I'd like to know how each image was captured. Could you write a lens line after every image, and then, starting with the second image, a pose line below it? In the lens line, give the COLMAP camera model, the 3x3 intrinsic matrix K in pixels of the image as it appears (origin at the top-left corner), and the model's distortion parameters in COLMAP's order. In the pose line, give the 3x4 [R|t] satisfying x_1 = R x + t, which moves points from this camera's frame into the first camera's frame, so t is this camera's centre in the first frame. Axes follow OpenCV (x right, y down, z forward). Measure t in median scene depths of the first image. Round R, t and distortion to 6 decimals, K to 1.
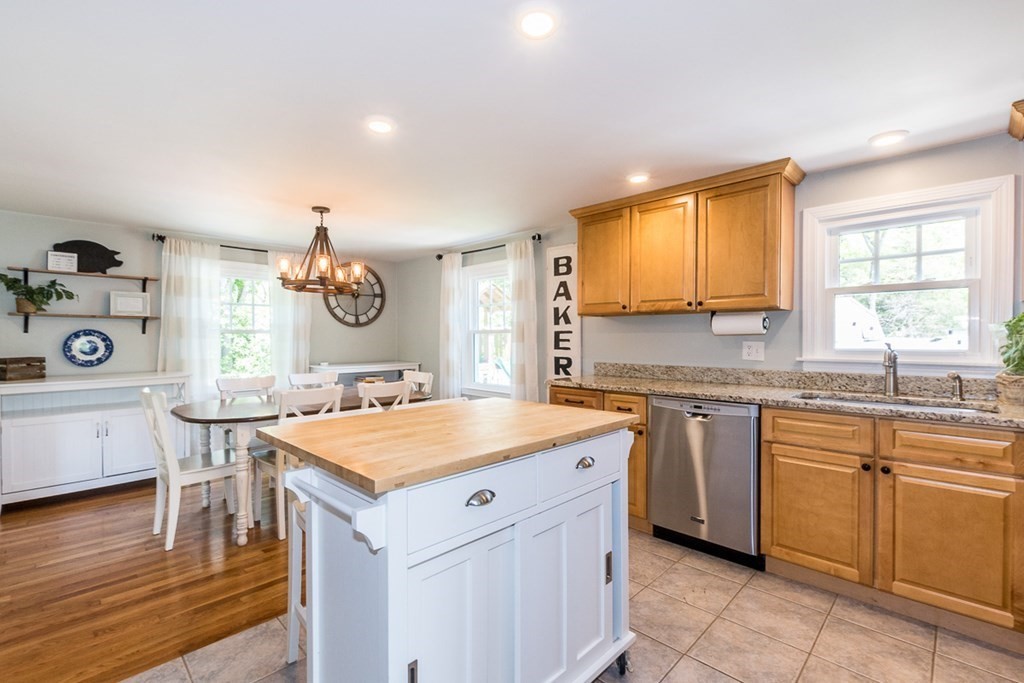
lens RADIAL K [[453.0, 0, 513.9], [0, 453.0, 337.2], [0, 0, 1]] dist [0.009304, -0.000503]
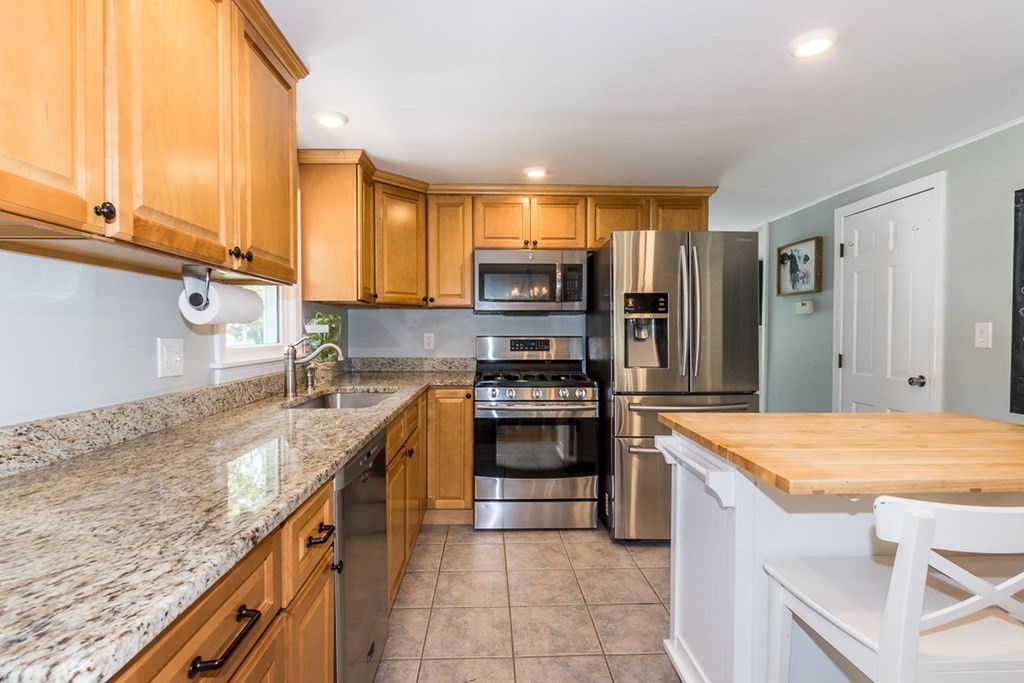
lens RADIAL K [[499.6, 0, 507.1], [0, 499.6, 344.7], [0, 0, 1]] dist [-0.021079, 0.000347]
pose [[-0.726428, -0.022274, 0.686882, -0.089952], [-0.003710, 0.999587, 0.028490, -0.000772], [-0.687233, 0.018148, -0.726210, 0.842465]]
